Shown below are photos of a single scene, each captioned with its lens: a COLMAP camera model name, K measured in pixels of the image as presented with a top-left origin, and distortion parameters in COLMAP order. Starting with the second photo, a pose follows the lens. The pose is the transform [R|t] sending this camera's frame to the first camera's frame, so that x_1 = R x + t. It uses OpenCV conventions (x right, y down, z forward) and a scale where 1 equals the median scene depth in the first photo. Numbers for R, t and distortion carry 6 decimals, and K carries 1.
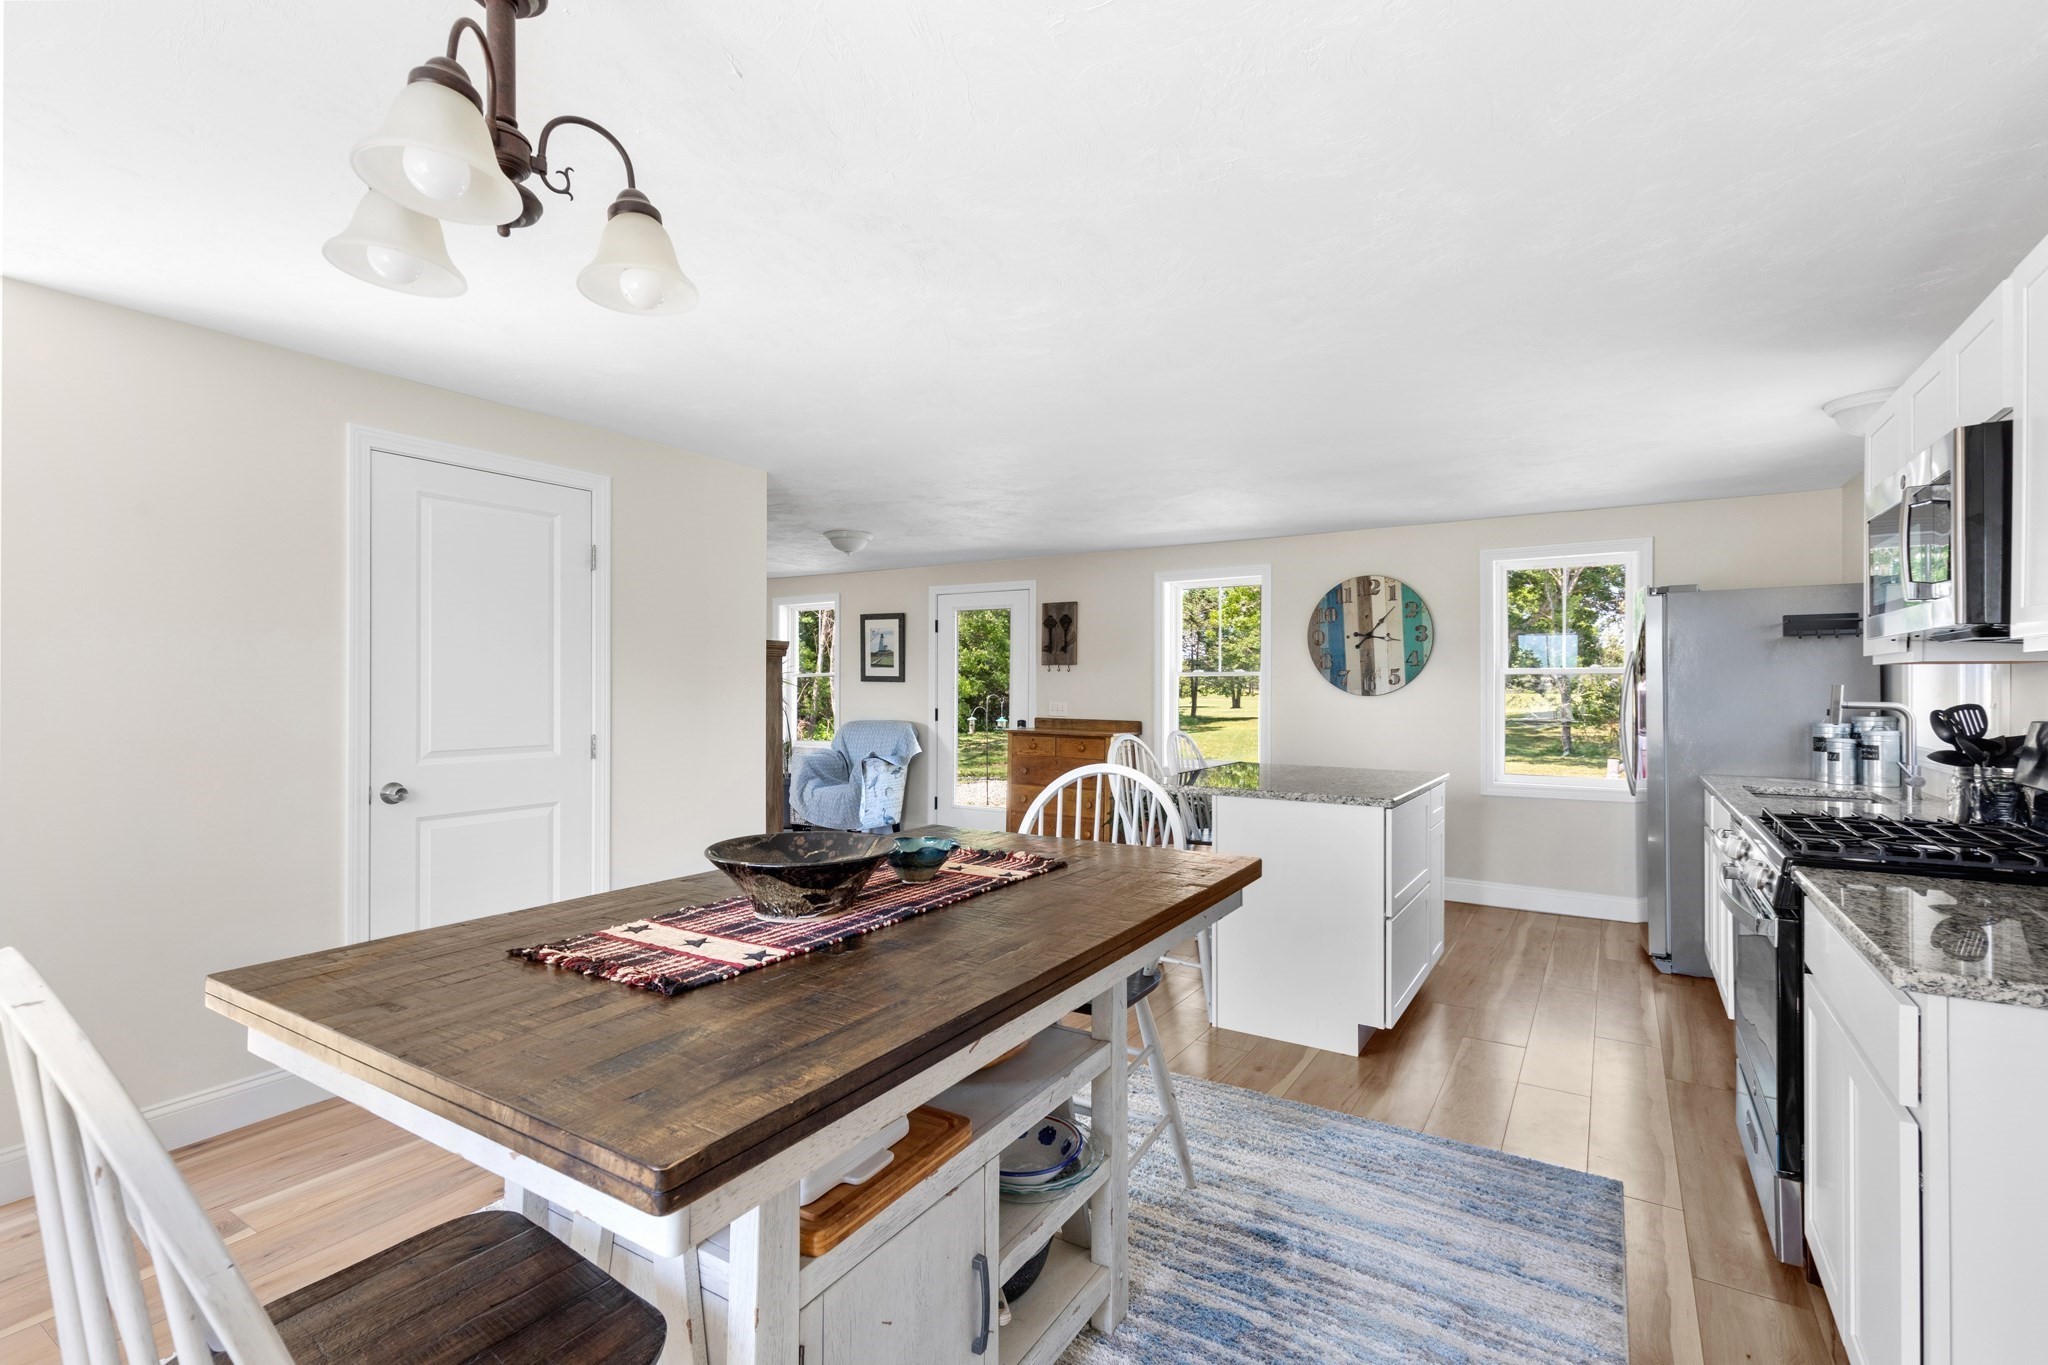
lens RADIAL K [[931.4, 0, 1039.8], [0, 931.4, 678.5], [0, 0, 1]] dist [0.010155, -0.000181]
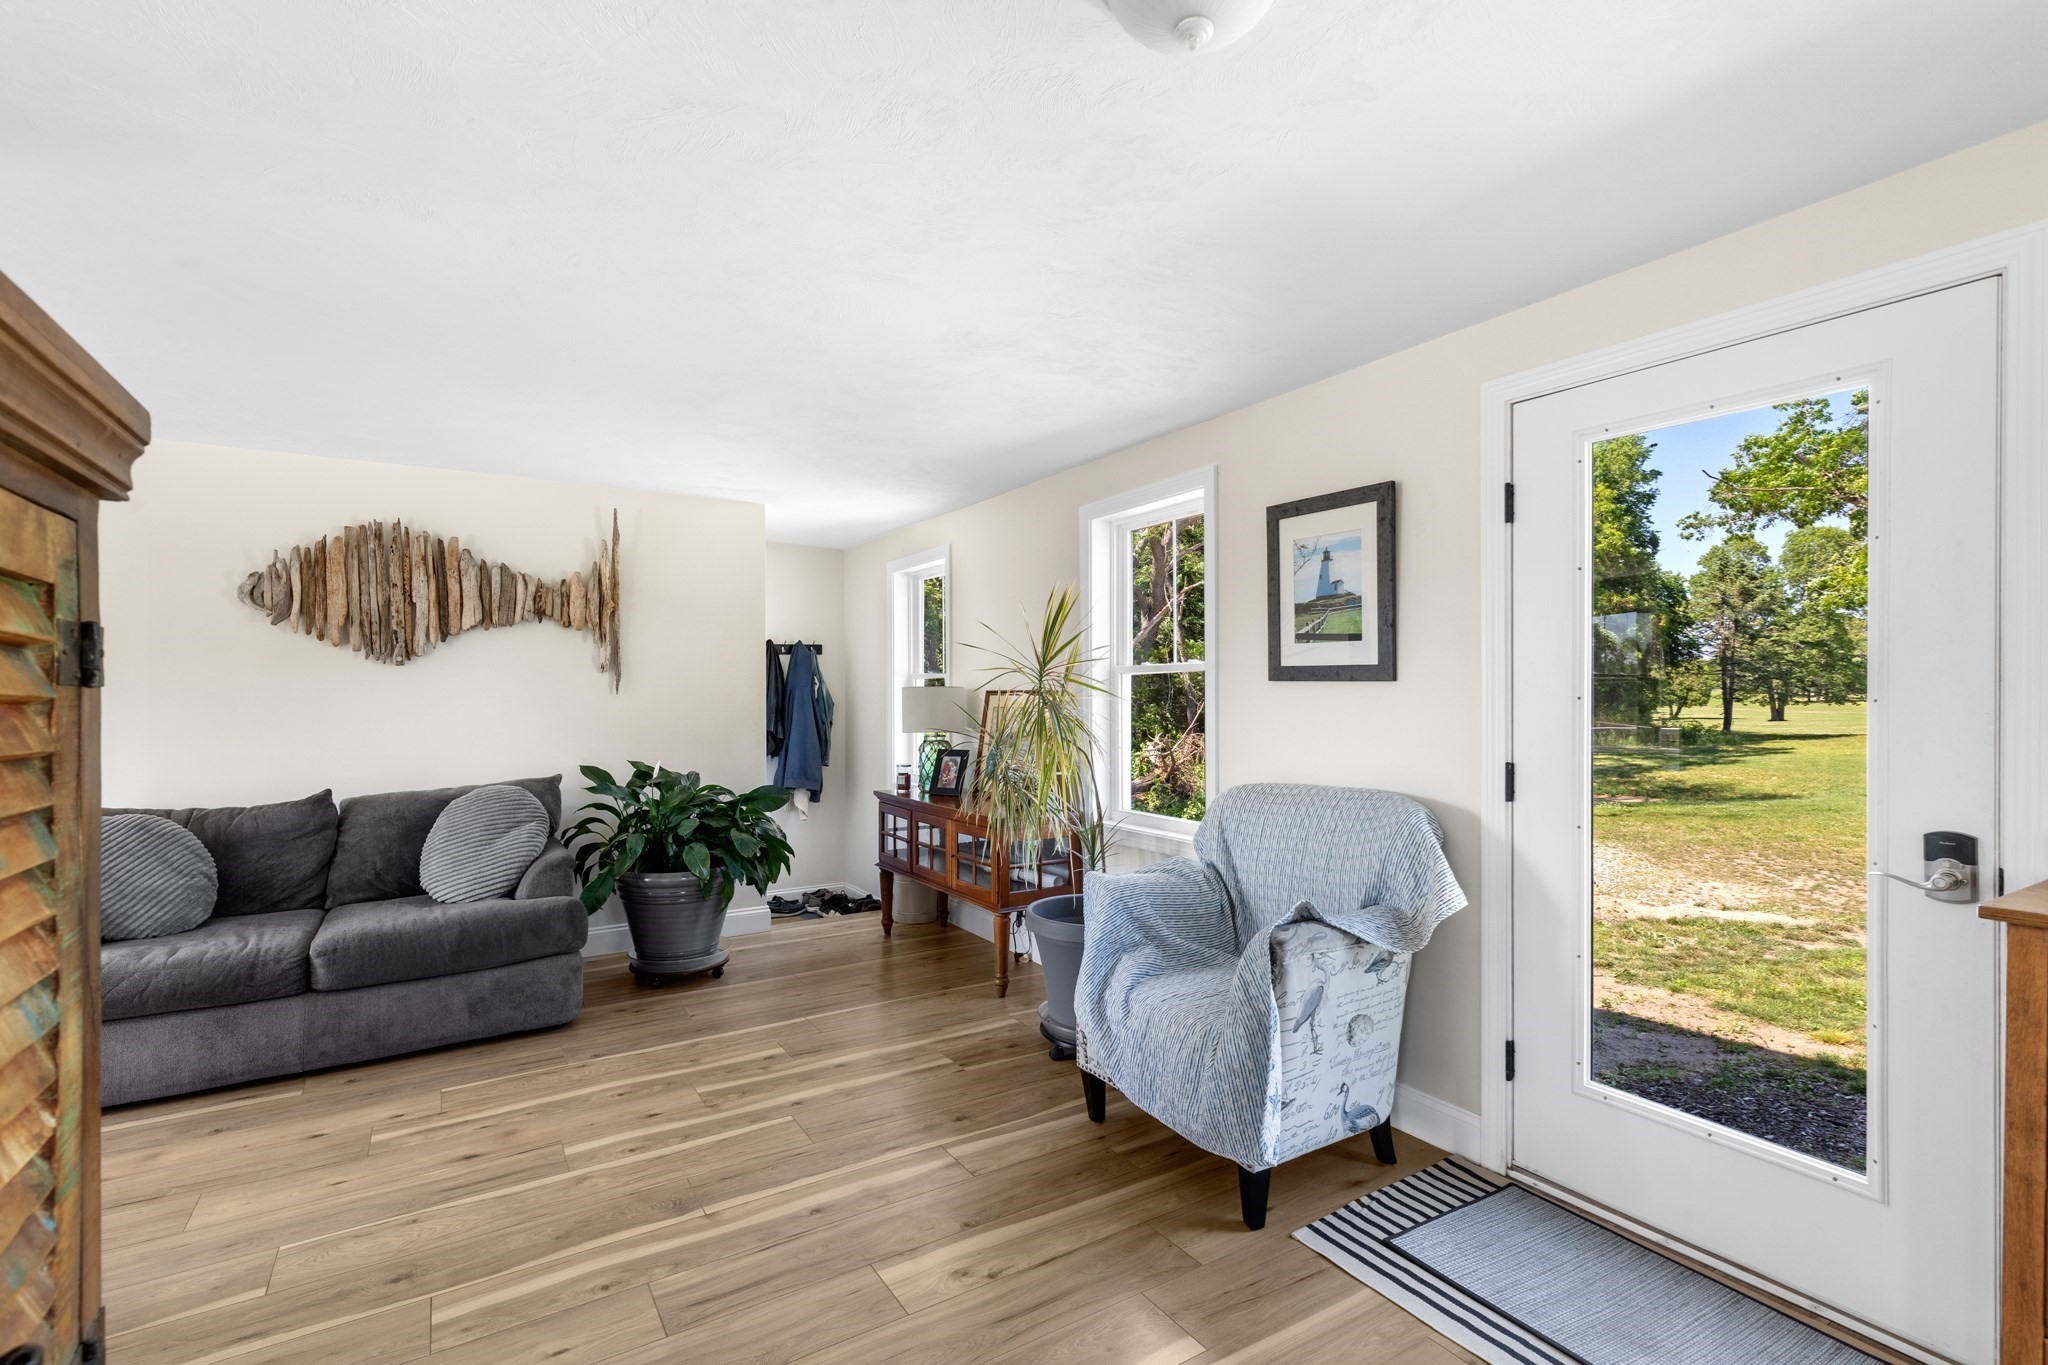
lens RADIAL K [[931.4, 0, 1034.7], [0, 931.4, 688.4], [0, 0, 1]] dist [0.010155, -0.000181]
pose [[0.902180, -0.003902, -0.431343, -0.118998], [0.005365, 0.999983, 0.002175, 0.005143], [0.431327, -0.004277, 0.902186, 0.640910]]
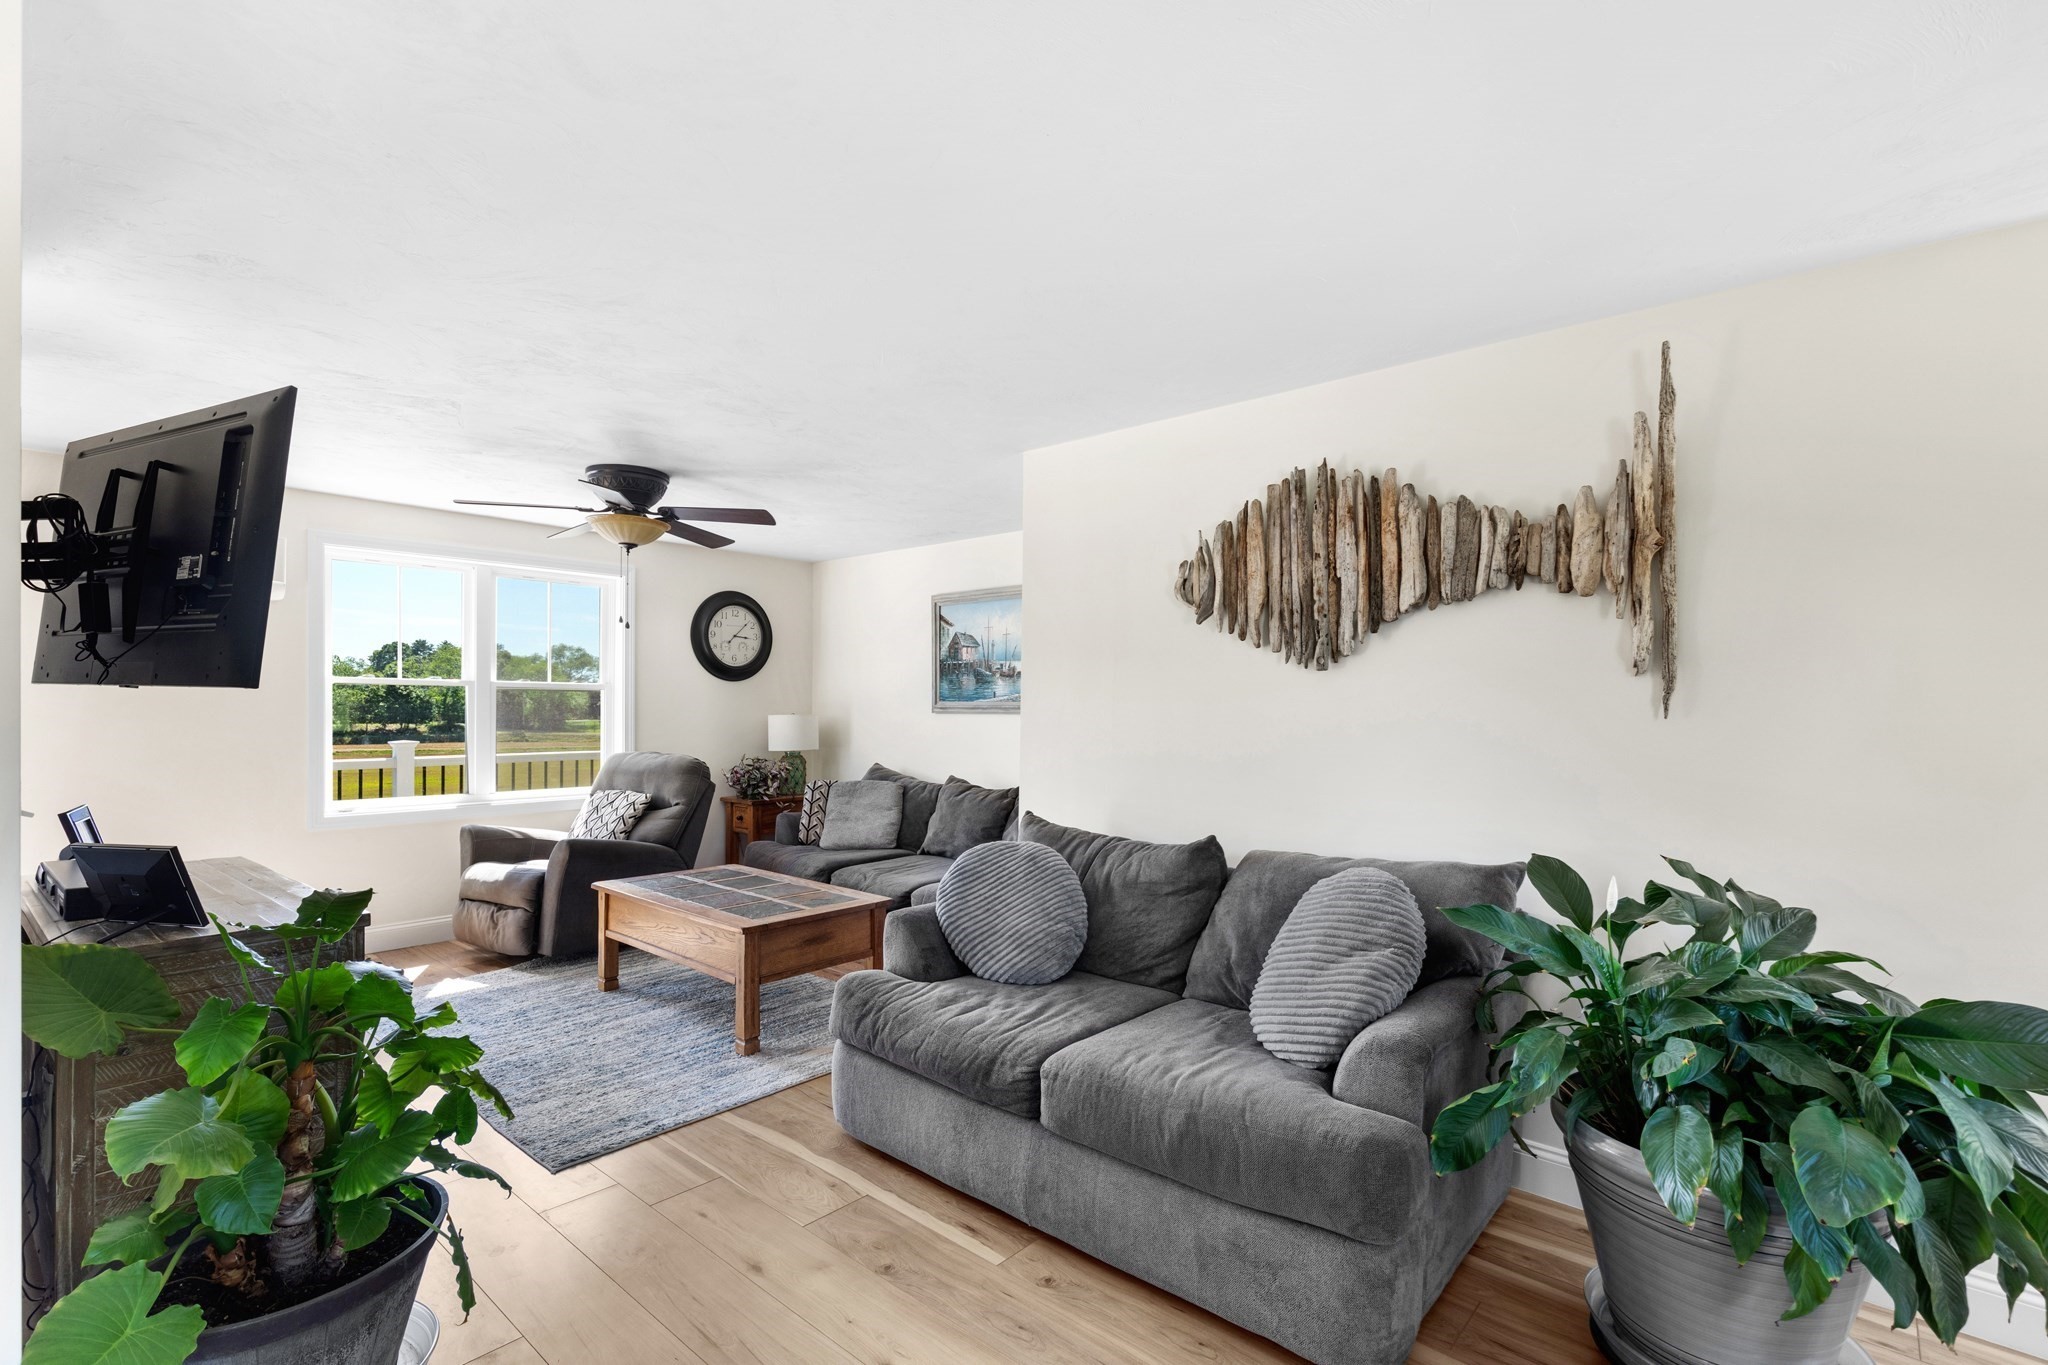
lens RADIAL K [[931.4, 0, 1043.4], [0, 931.4, 727.1], [0, 0, 1]] dist [0.010155, -0.000181]
pose [[-0.155273, 0.025438, -0.987544, -0.261975], [-0.004112, 0.999643, 0.026397, 0.004592], [0.987863, 0.008159, -0.155113, 0.867525]]
